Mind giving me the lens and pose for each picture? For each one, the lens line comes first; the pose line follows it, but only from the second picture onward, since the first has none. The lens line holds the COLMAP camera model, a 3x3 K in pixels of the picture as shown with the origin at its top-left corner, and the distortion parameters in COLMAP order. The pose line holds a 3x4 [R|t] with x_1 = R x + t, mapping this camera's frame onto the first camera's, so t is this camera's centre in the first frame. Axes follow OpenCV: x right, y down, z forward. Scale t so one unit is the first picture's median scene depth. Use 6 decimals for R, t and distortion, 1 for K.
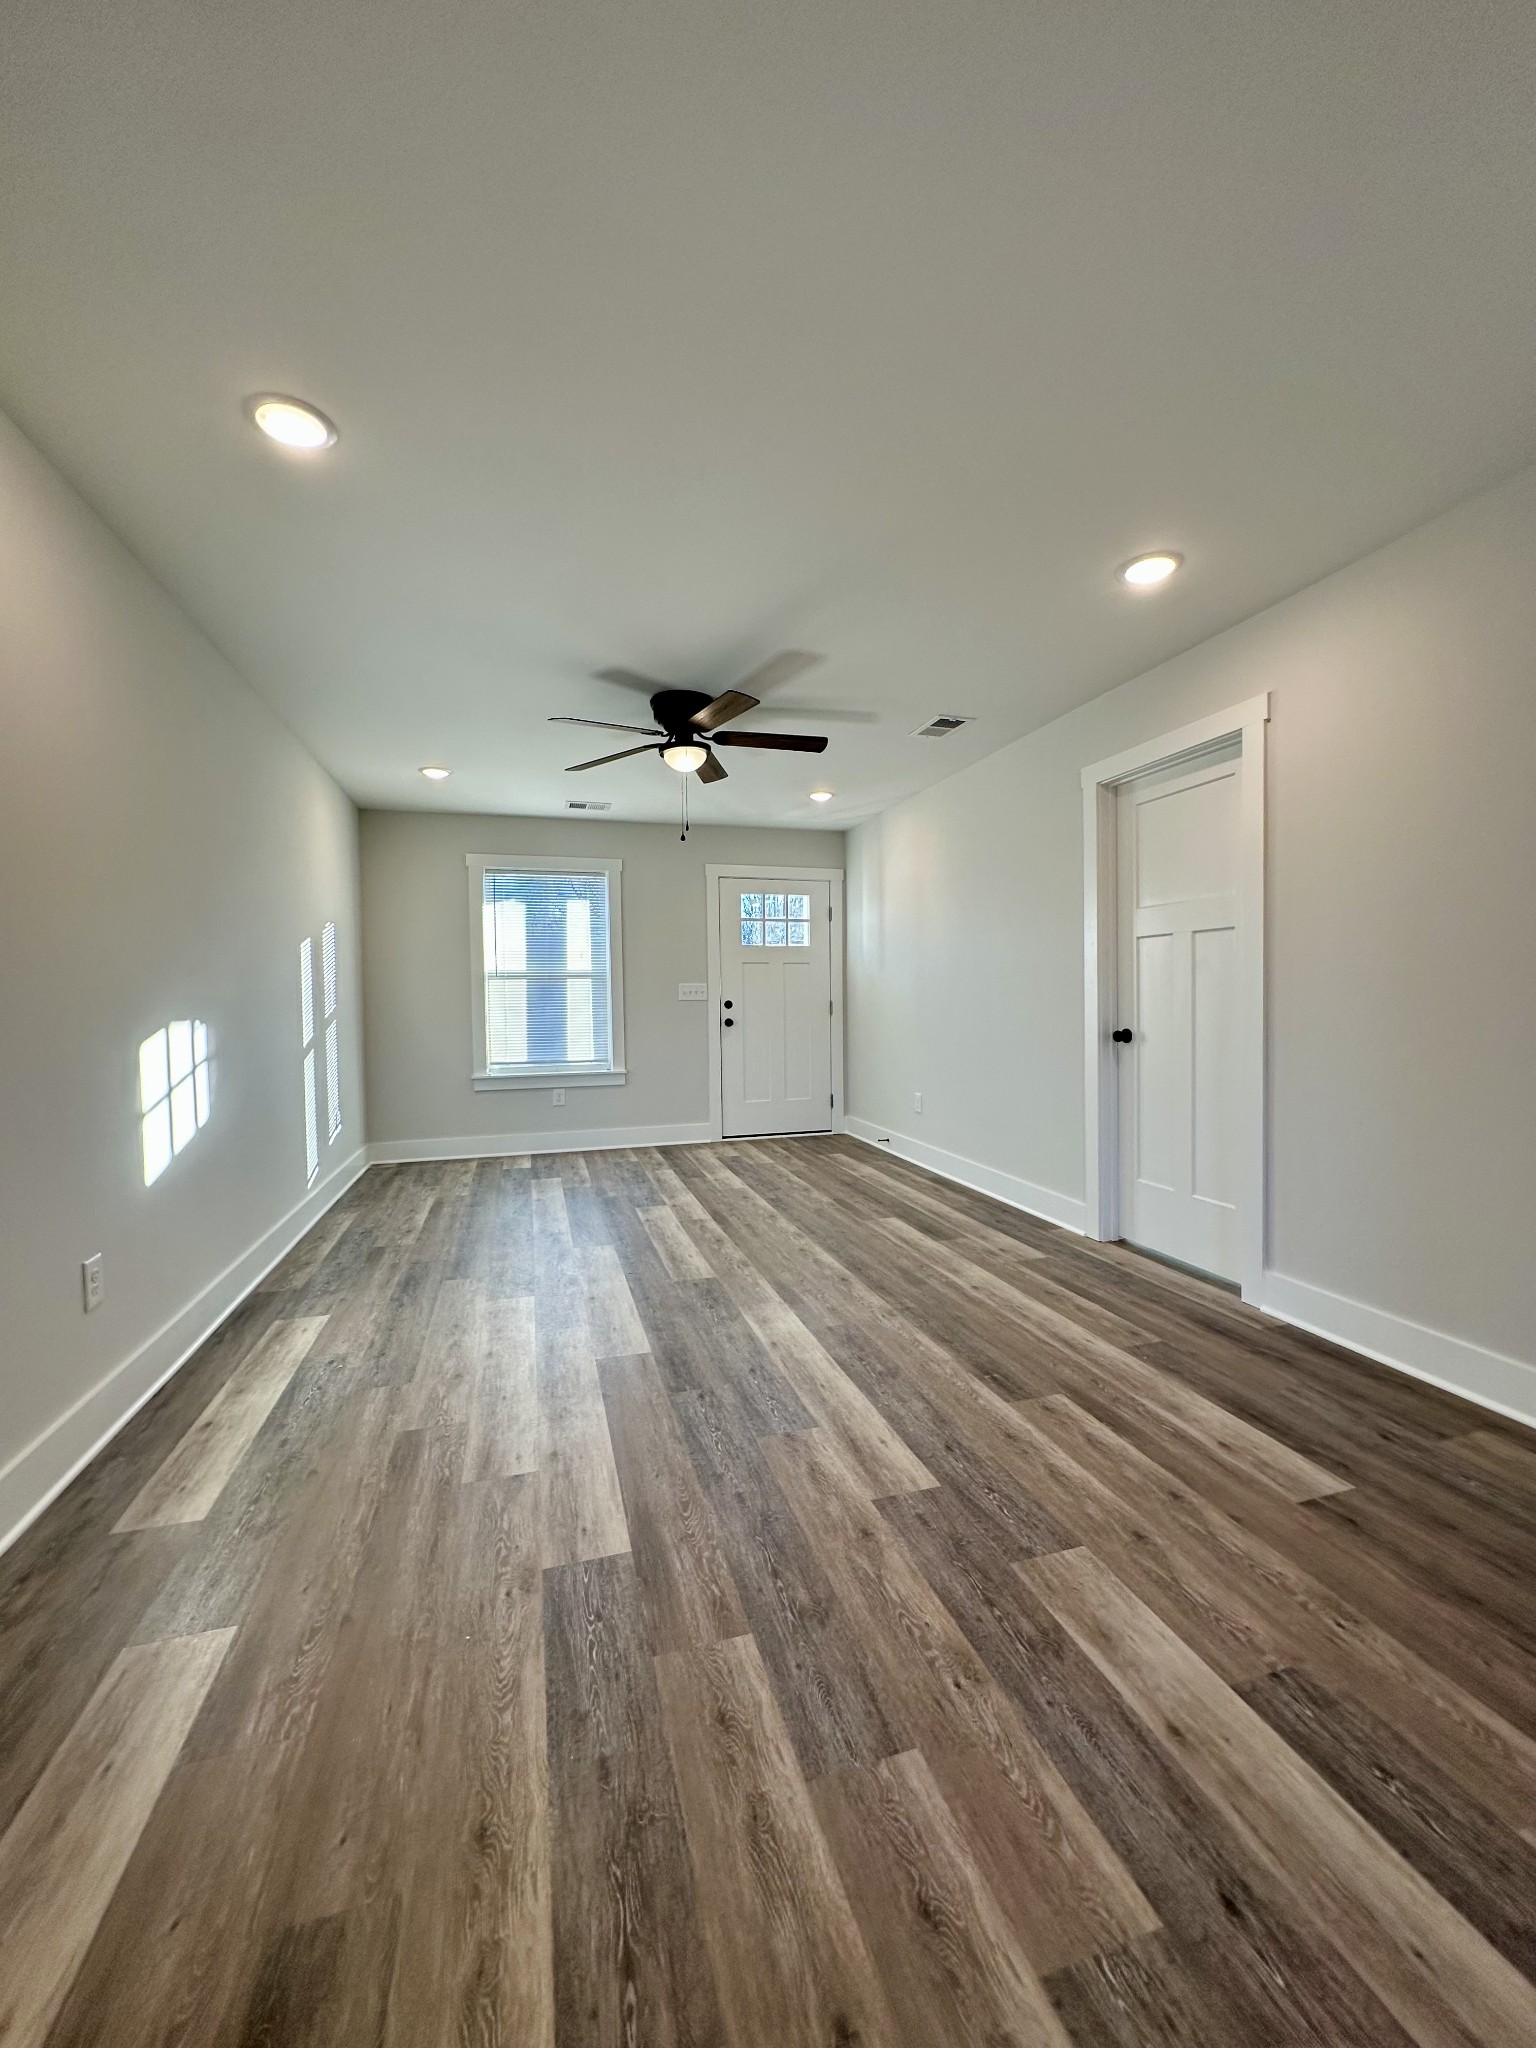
lens RADIAL K [[829.2, 0, 771.8], [0, 829.2, 1025.9], [0, 0, 1]] dist [-0.006545, 0.002274]
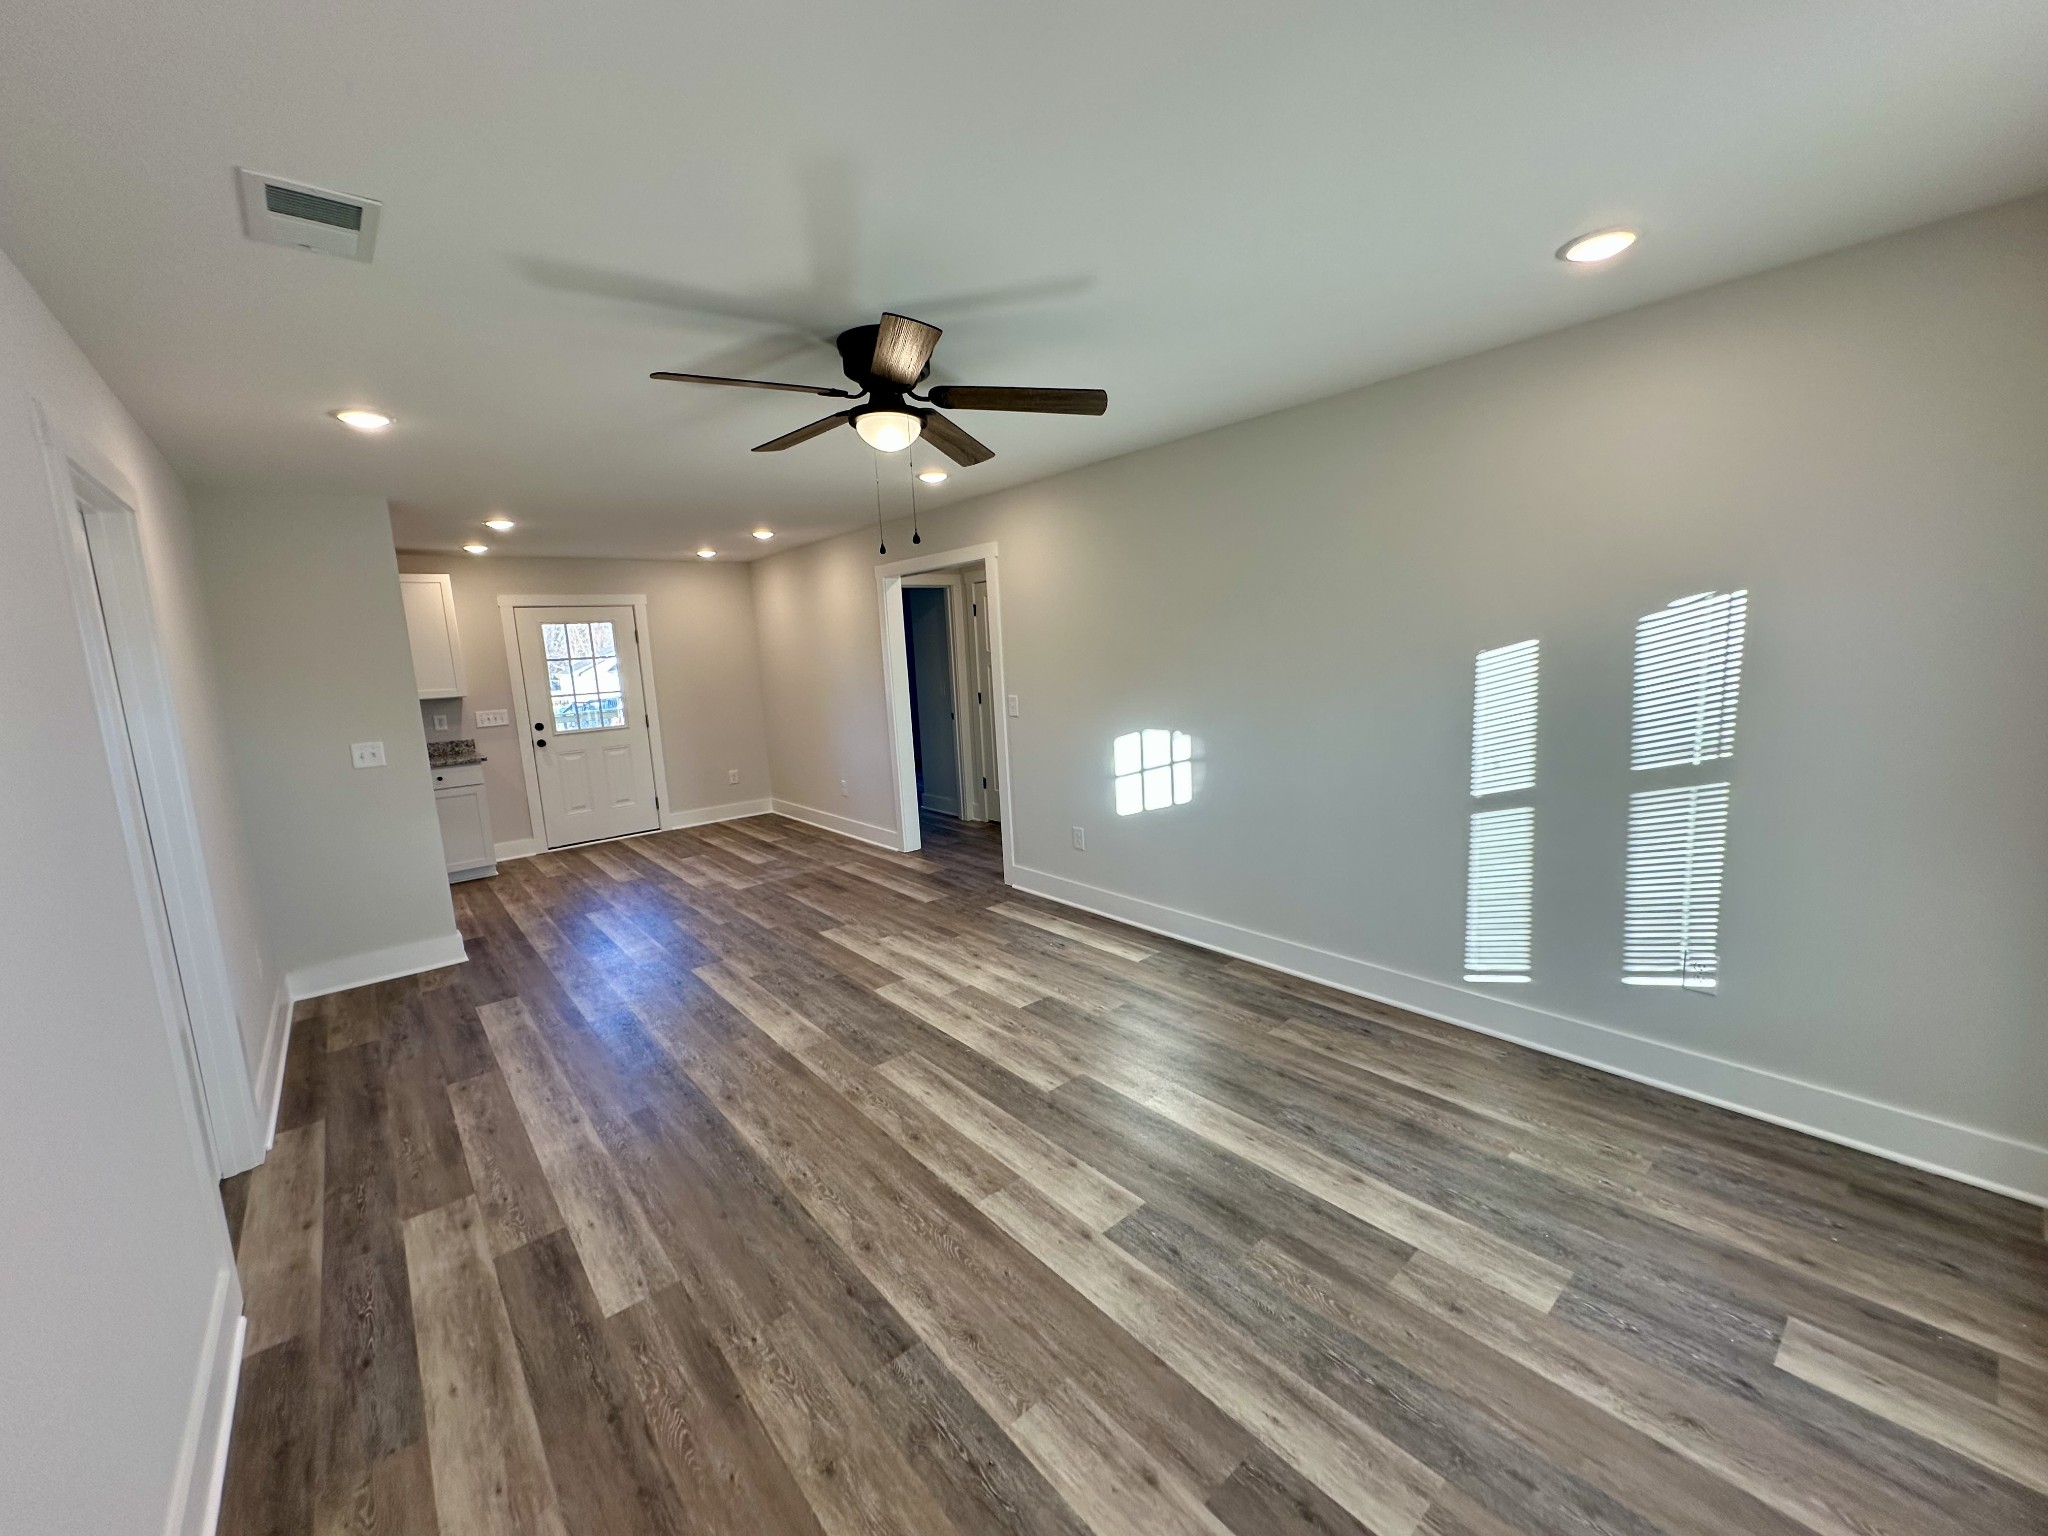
lens RADIAL K [[829.2, 0, 1038.9], [0, 829.2, 761.0], [0, 0, 1]] dist [-0.006545, 0.002274]
pose [[-0.912898, 0.117423, -0.390934, 0.105562], [0.048798, 0.982256, 0.181085, -0.238281], [0.405261, 0.146236, -0.902429, 2.262672]]
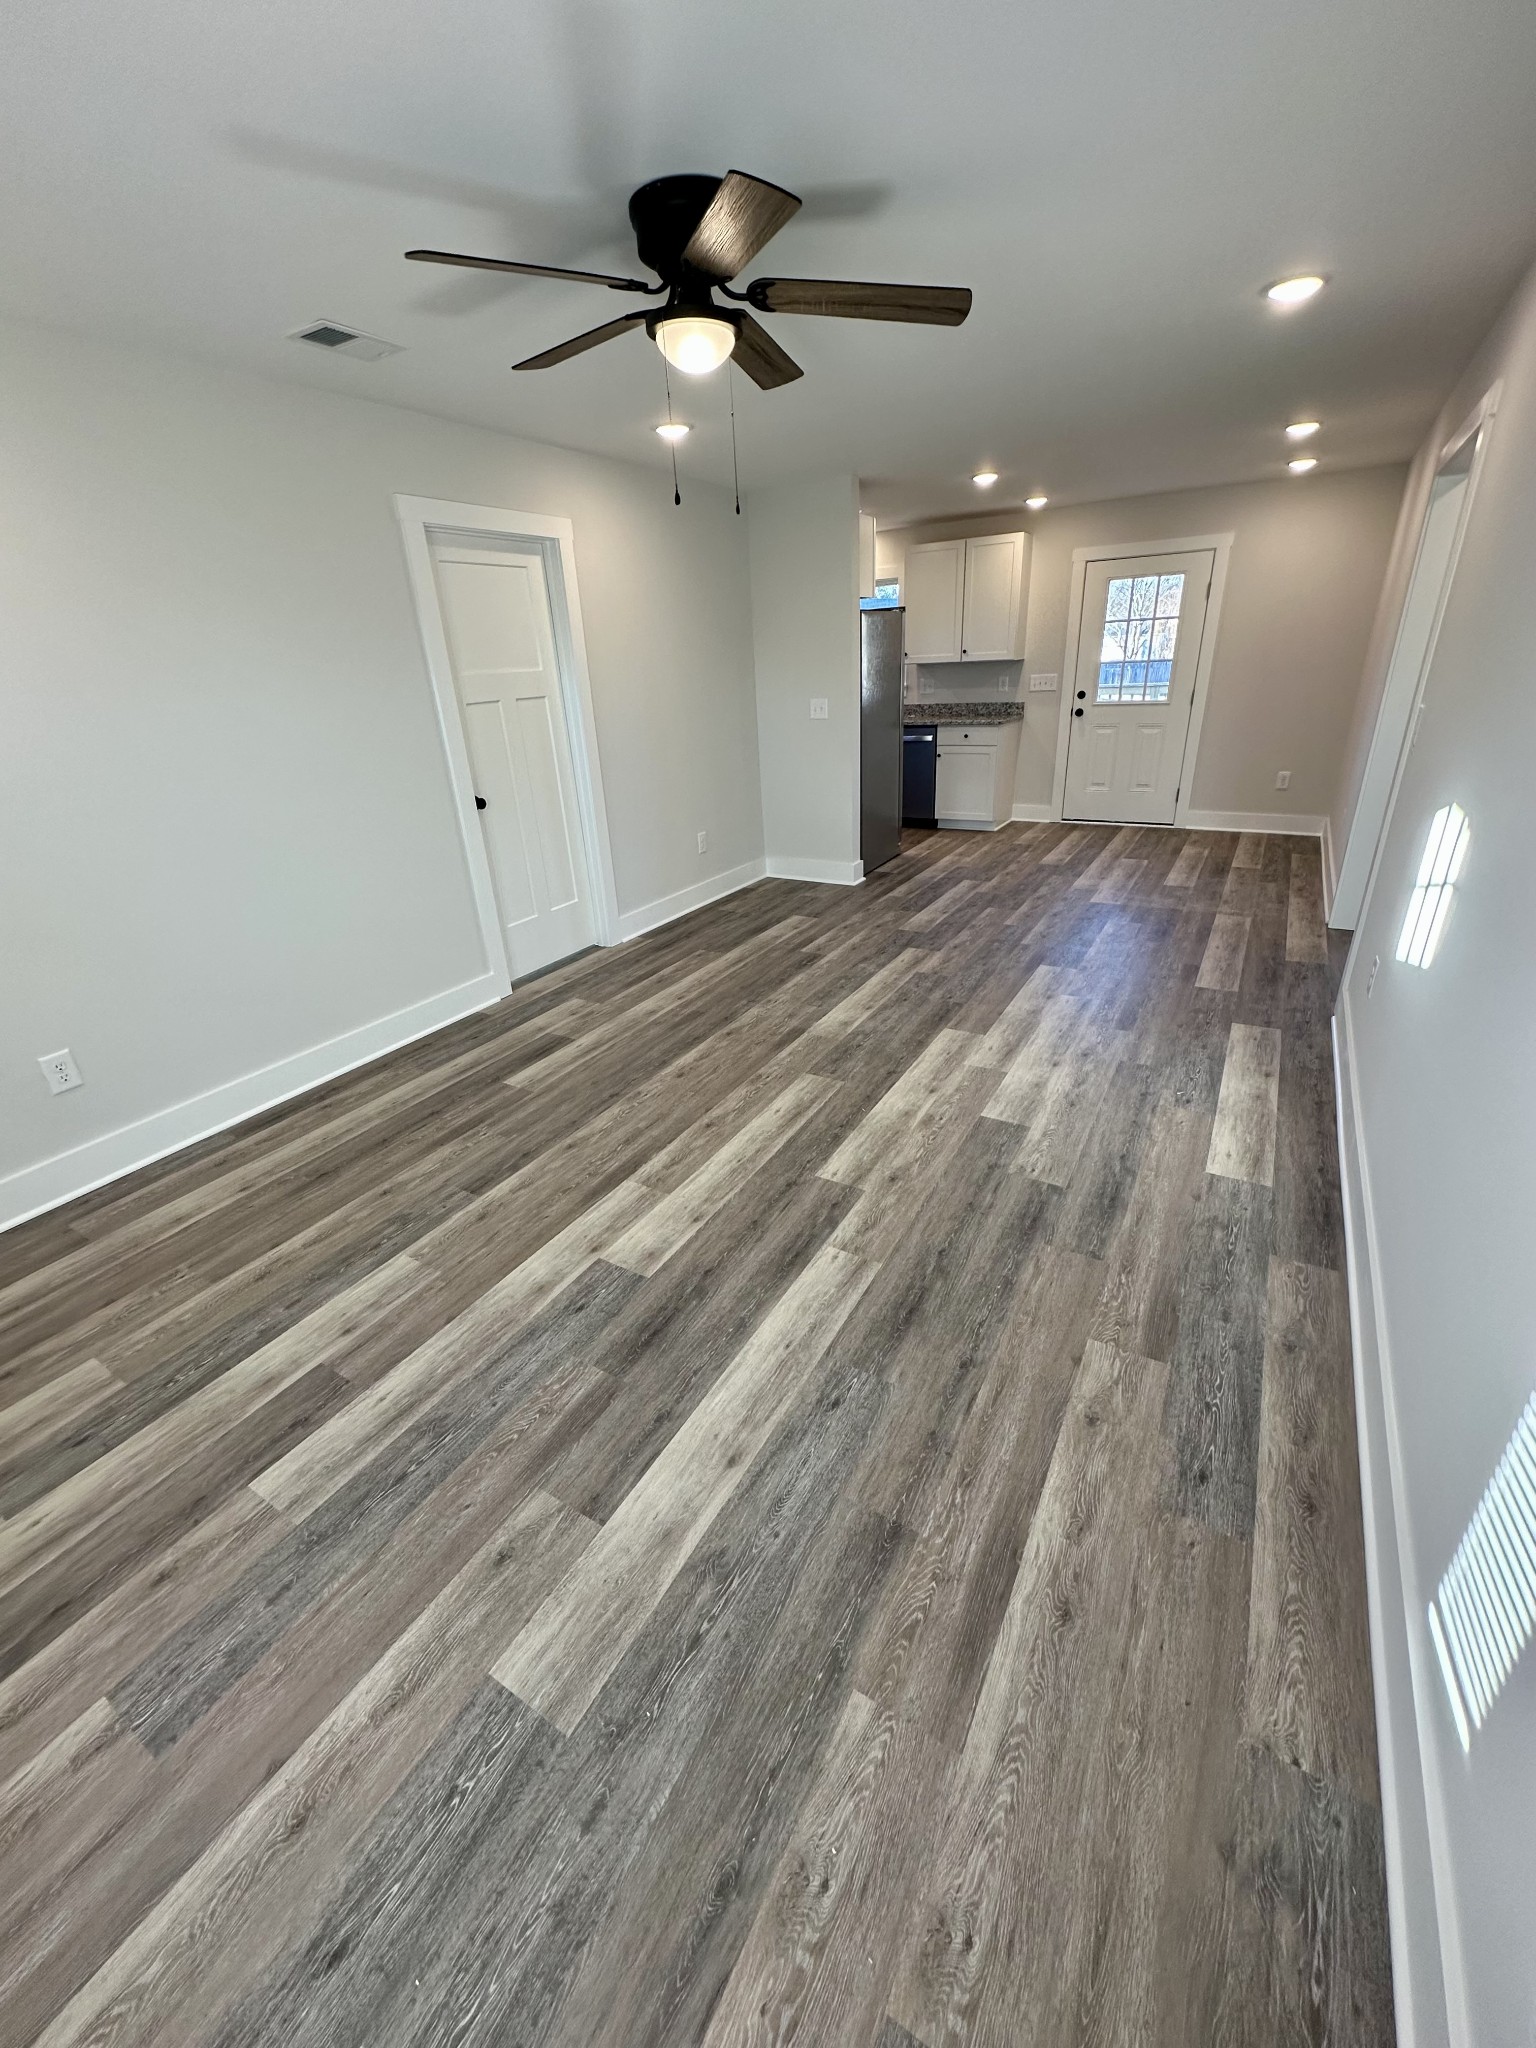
lens RADIAL K [[811.6, 0, 749.6], [0, 811.6, 1032.8], [0, 0, 1]] dist [-0.002929, 0.000780]
pose [[-0.668109, -0.271859, 0.692620, -0.818888], [0.085090, 0.896839, 0.434096, -0.197348], [-0.739182, 0.348959, -0.576054, 1.919631]]
